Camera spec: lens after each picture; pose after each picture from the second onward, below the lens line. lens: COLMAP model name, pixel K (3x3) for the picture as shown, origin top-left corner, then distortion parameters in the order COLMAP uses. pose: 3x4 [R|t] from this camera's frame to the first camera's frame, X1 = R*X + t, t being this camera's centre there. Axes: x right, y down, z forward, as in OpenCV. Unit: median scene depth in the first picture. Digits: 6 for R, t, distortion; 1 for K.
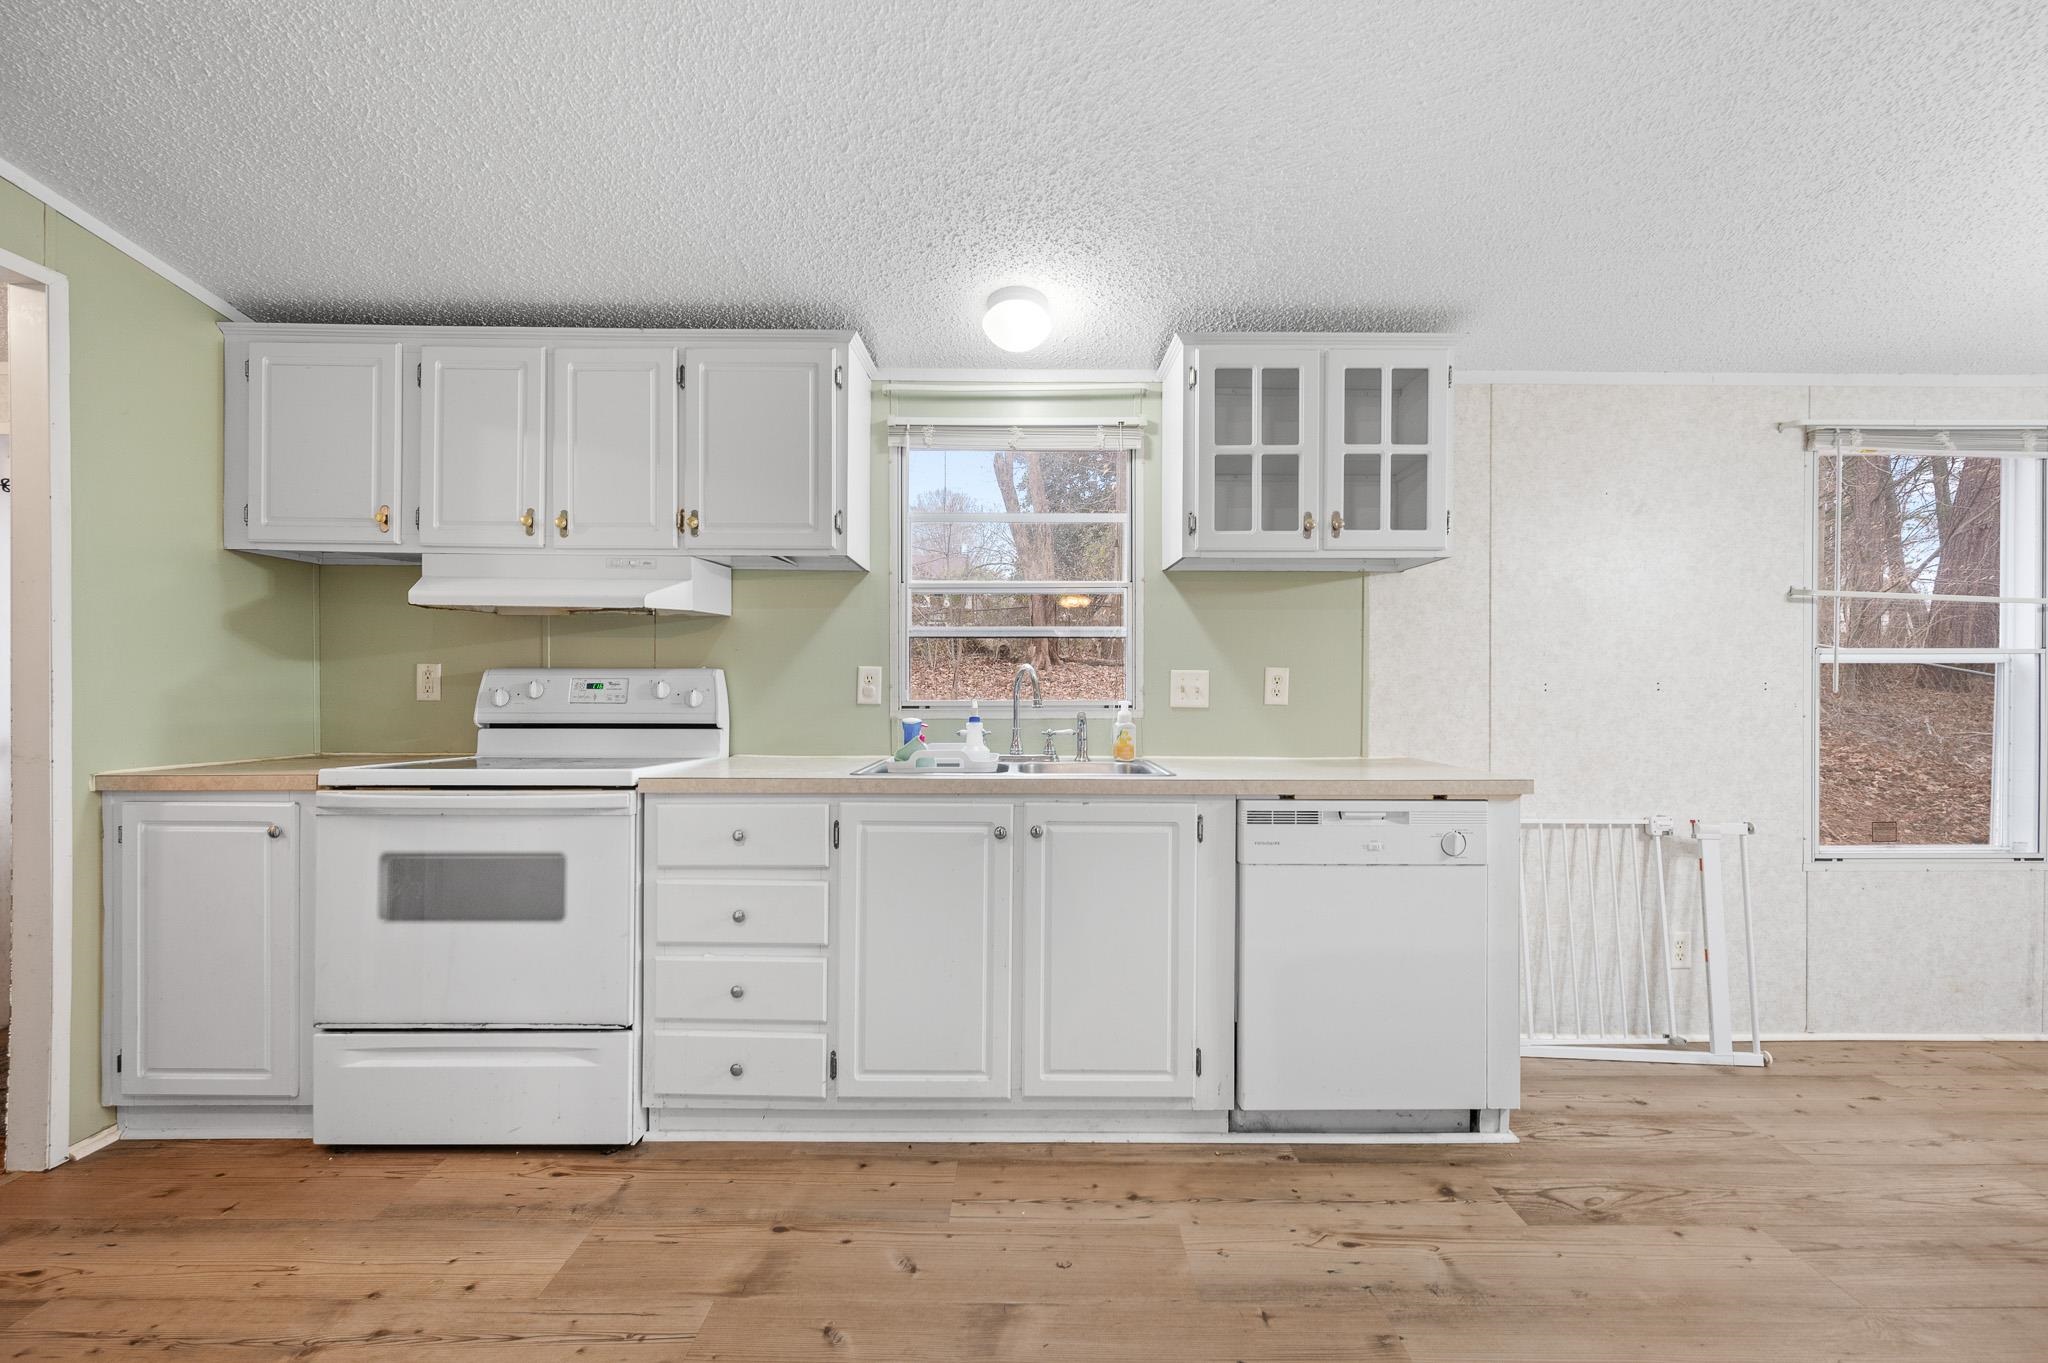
lens RADIAL K [[811.0, 0, 1018.3], [0, 811.0, 688.3], [0, 0, 1]] dist [-0.000197, -0.000023]
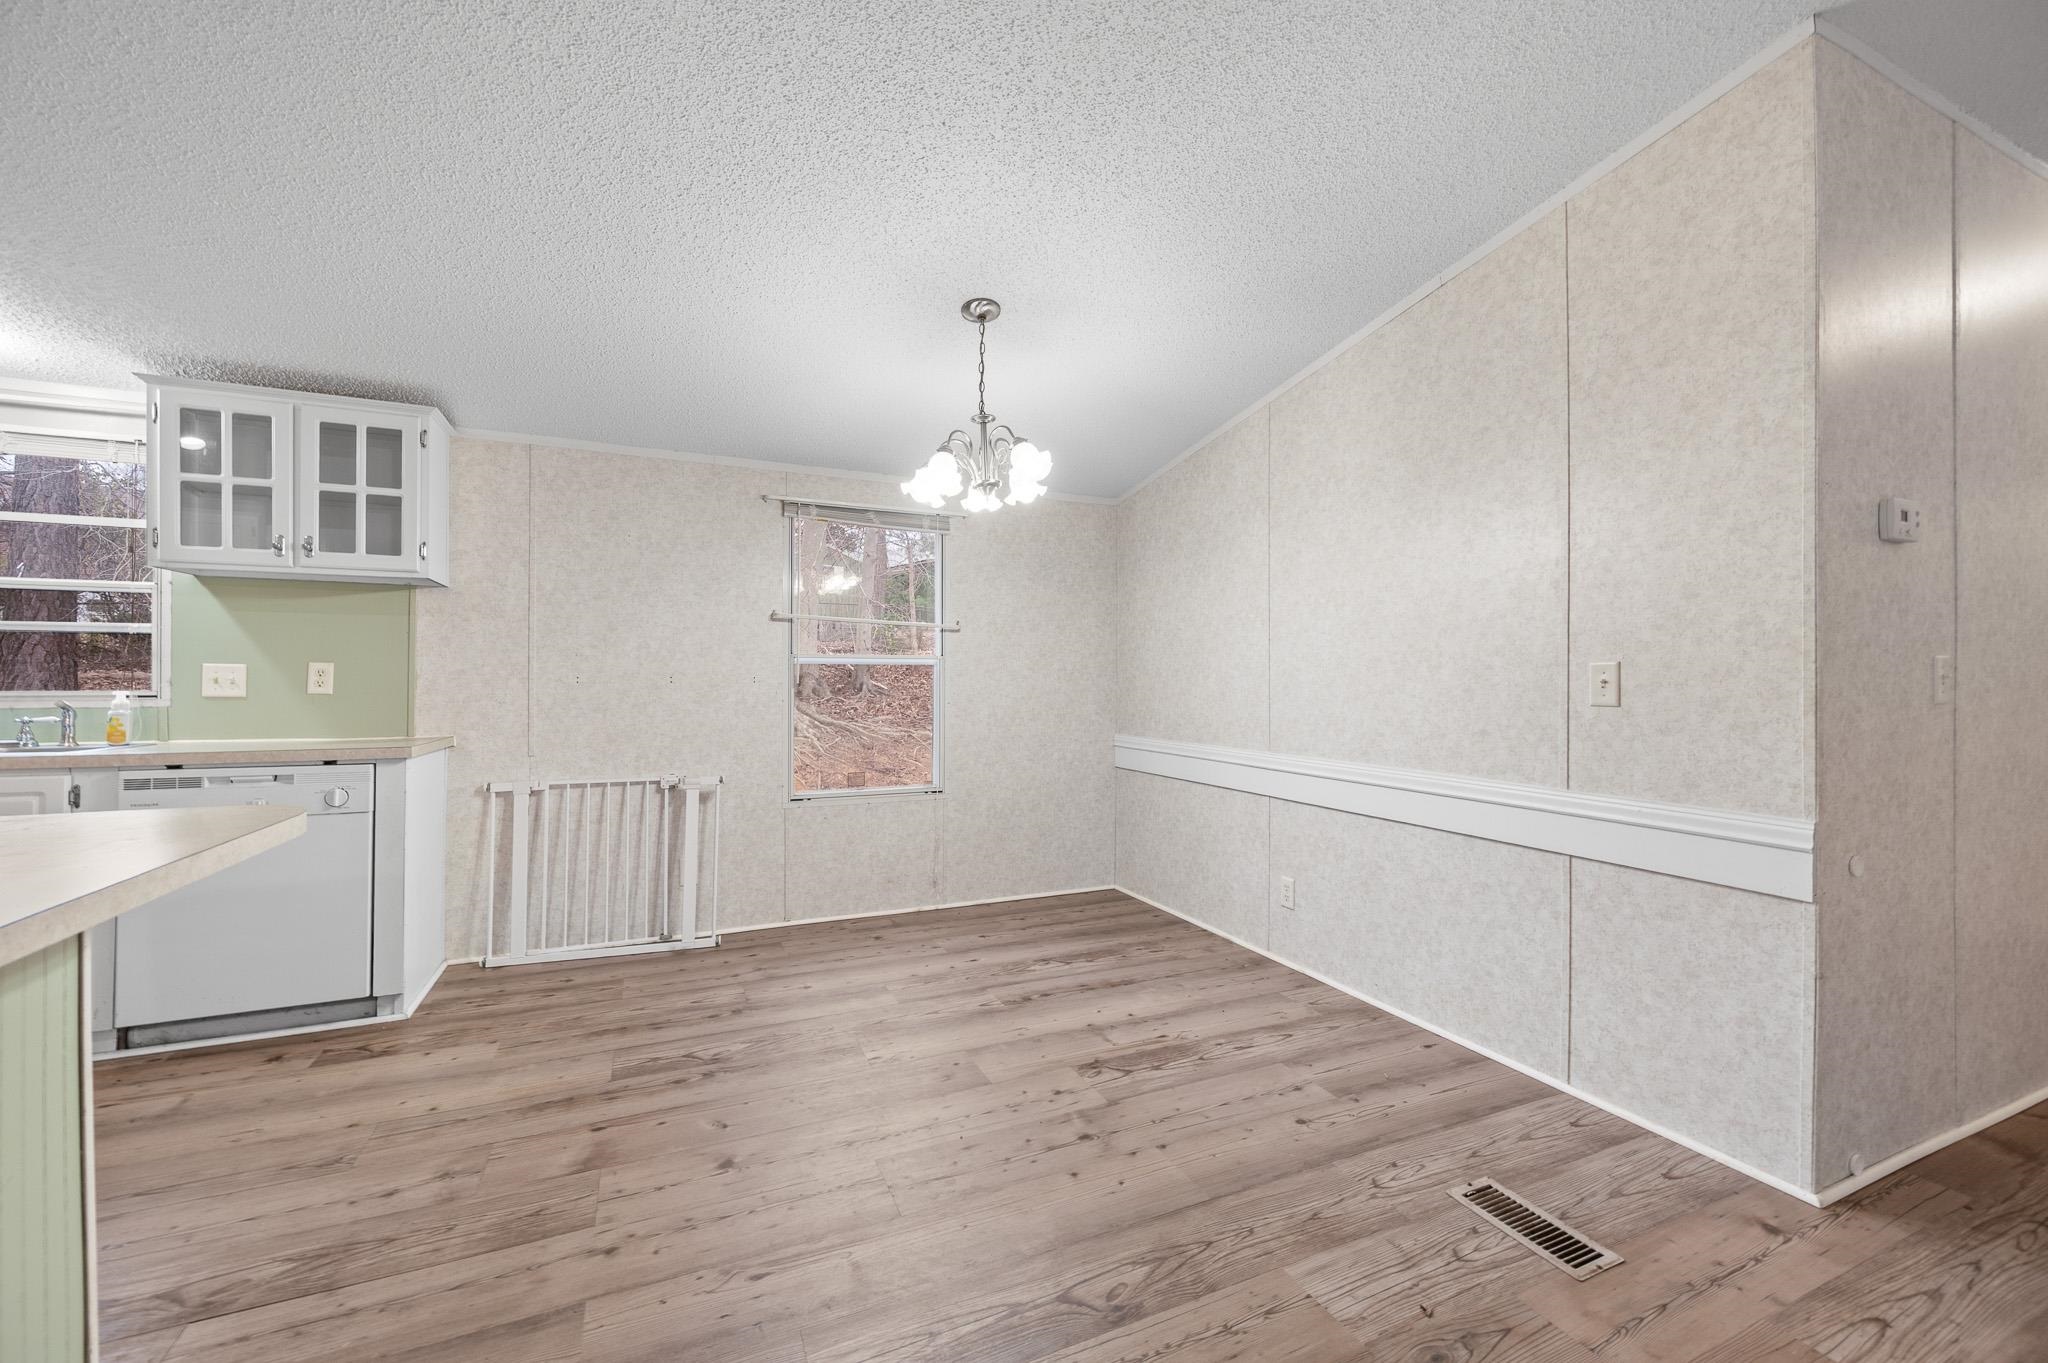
lens RADIAL K [[825.0, 0, 1018.4], [0, 825.0, 677.6], [0, 0, 1]] dist [-0.002114, -0.000162]
pose [[0.913915, 0.003499, 0.405891, 0.868392], [0.001016, 0.999940, -0.010907, 0.011595], [-0.405905, 0.010381, 0.913856, -0.578780]]
